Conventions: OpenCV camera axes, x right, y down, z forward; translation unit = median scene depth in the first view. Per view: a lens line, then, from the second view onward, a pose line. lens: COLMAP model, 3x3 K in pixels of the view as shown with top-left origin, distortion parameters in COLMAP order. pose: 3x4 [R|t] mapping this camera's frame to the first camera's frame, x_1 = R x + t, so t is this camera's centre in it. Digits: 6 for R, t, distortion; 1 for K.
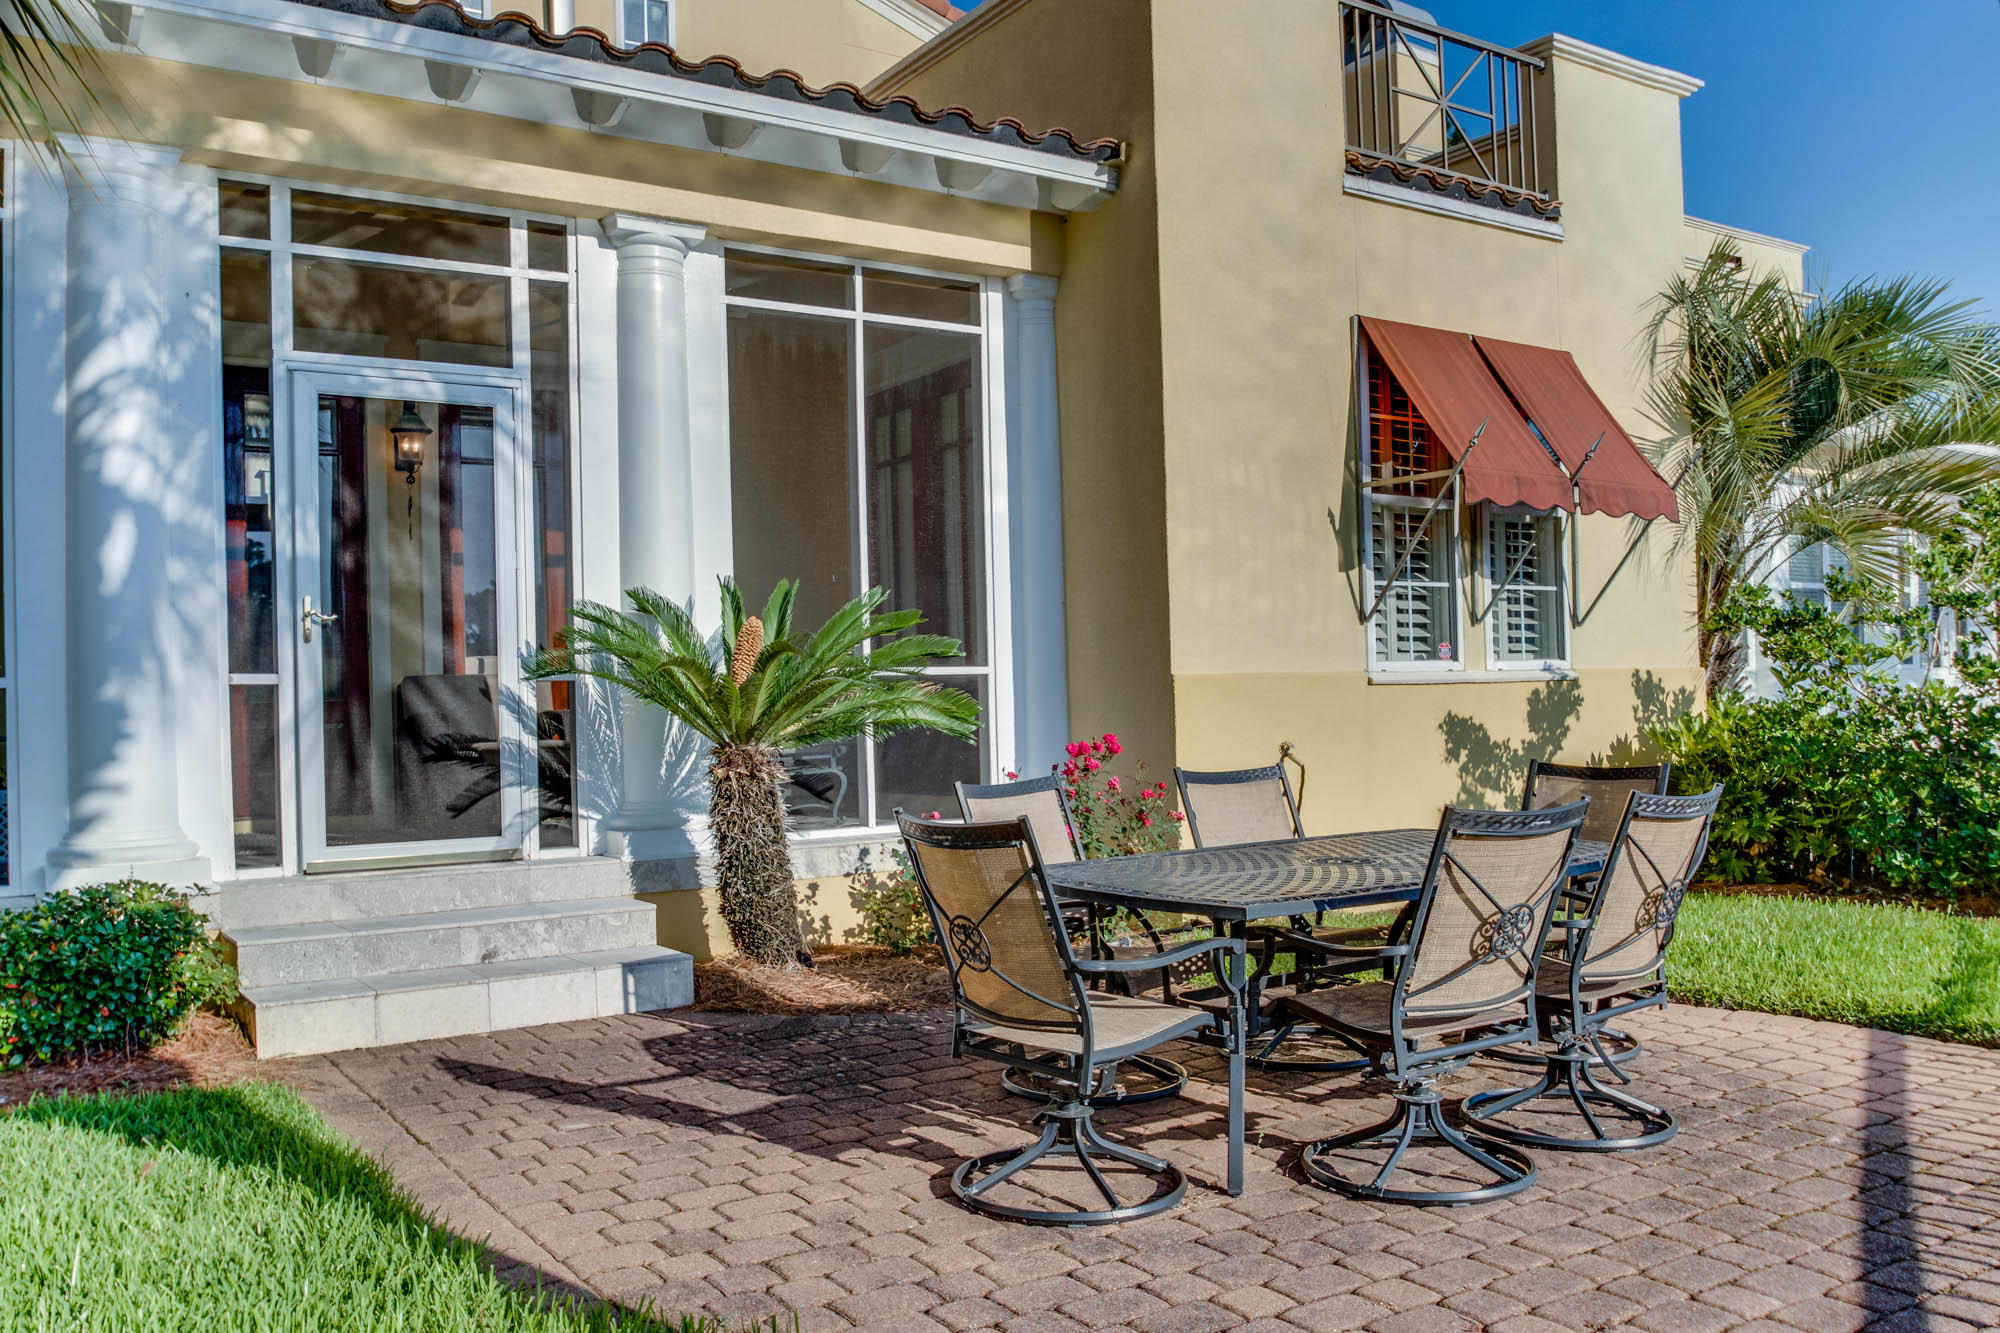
lens RADIAL K [[1686.6, 0, 1000.0], [0, 1686.6, 666.5], [0, 0, 1]] dist [0.000384, -0.000049]
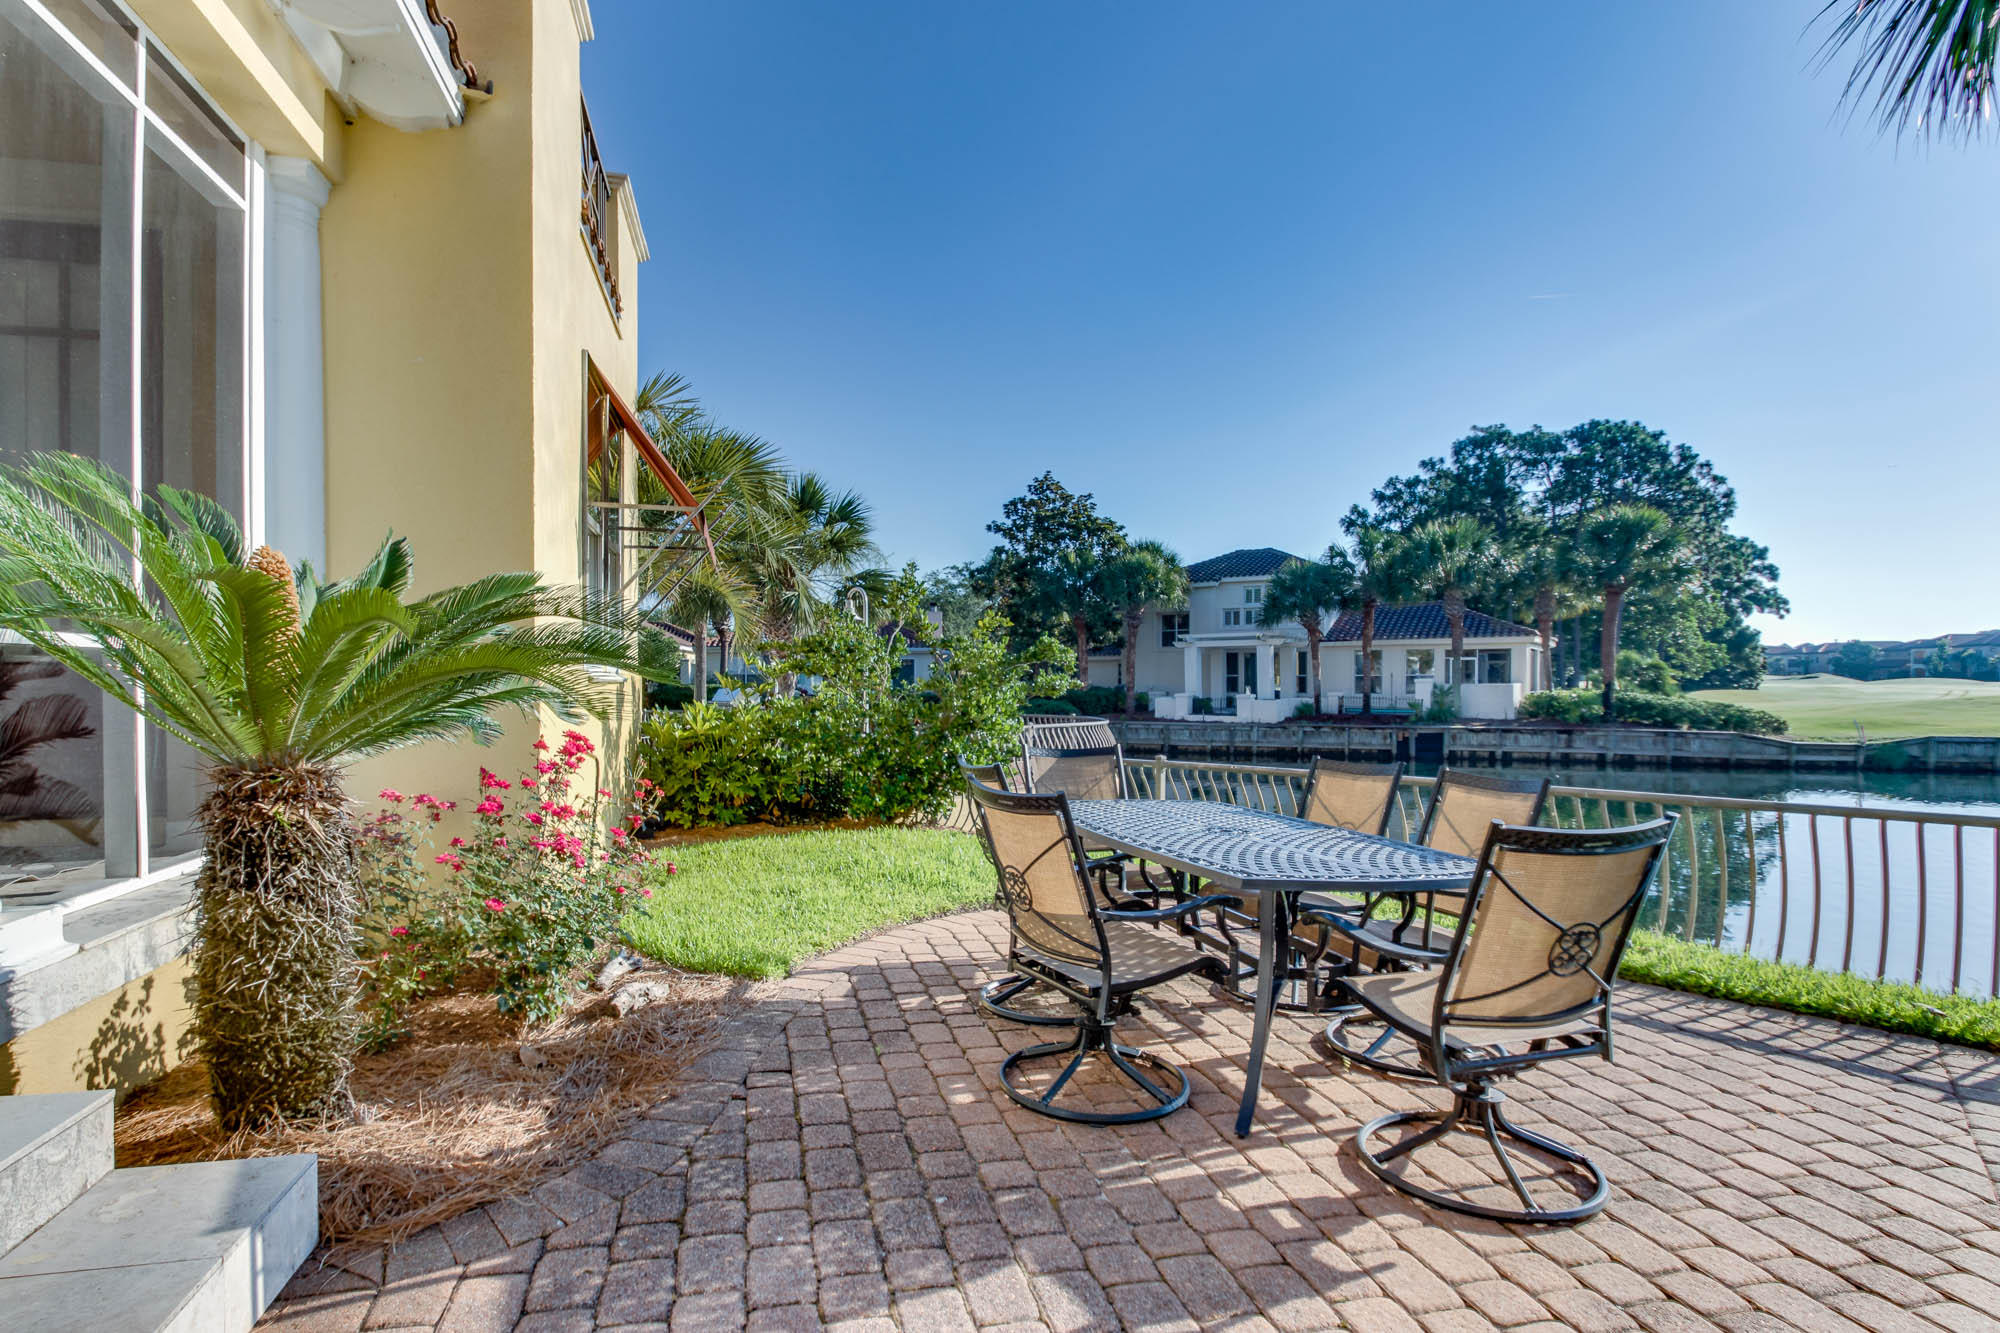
lens RADIAL K [[977.6, 0, 996.5], [0, 977.6, 695.5], [0, 0, 1]] dist [0.003442, 0.000233]
pose [[0.343492, 0.016723, 0.939007, -0.575882], [-0.036714, 0.999316, -0.004367, 0.021759], [-0.938438, -0.032974, 0.343872, 0.963787]]
